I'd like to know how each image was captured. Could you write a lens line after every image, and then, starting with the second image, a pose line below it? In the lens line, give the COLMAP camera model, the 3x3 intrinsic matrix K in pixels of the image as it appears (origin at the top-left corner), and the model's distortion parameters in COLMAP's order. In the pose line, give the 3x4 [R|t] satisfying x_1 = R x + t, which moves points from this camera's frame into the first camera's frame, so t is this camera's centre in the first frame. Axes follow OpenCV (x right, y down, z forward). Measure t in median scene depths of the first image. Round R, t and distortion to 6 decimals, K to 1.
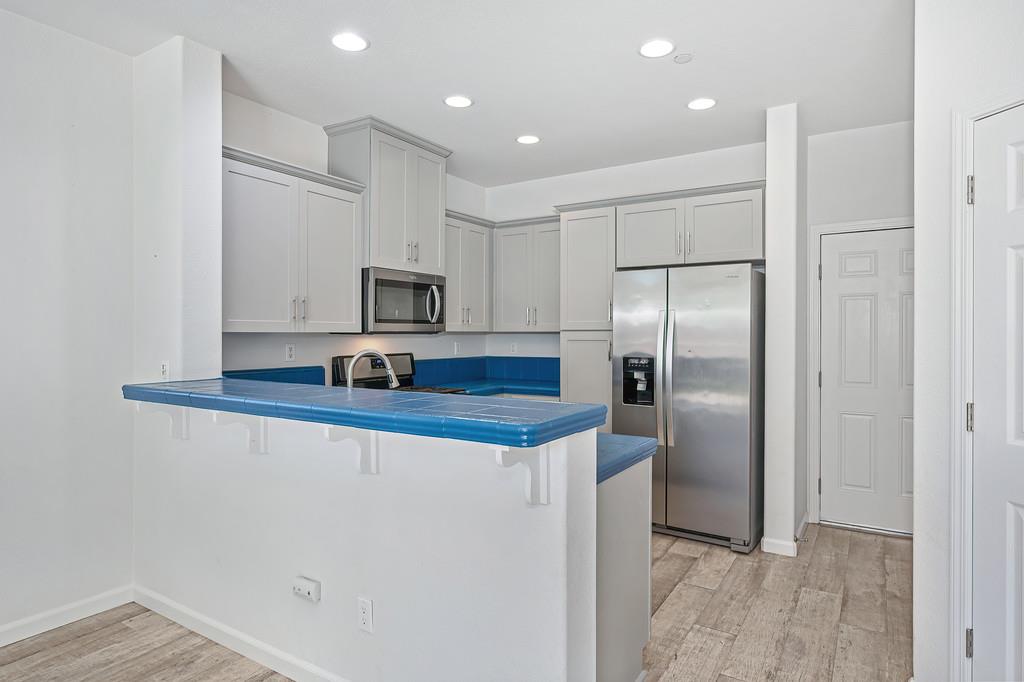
lens RADIAL K [[578.7, 0, 519.8], [0, 578.7, 334.8], [0, 0, 1]] dist [0.009075, -0.002549]
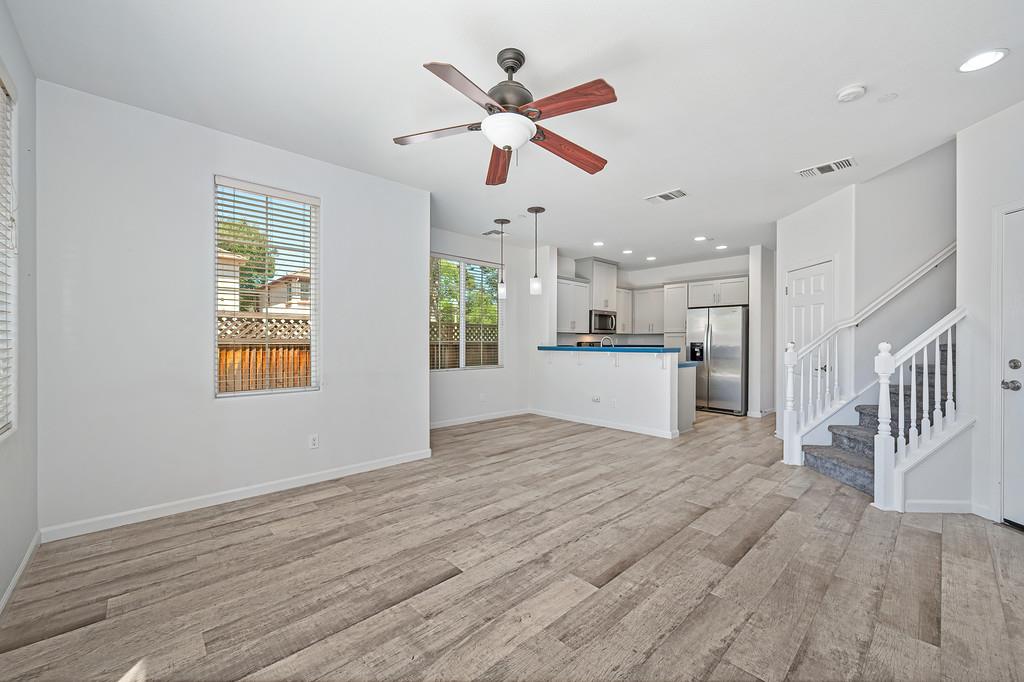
lens RADIAL K [[405.8, 0, 512.2], [0, 405.8, 341.3], [0, 0, 1]] dist [-0.000133, 0.000029]
pose [[0.964331, 0.001846, -0.264693, -0.112450], [-0.002685, 0.999992, -0.002809, 0.041536], [0.264686, 0.003419, 0.964329, -0.983049]]
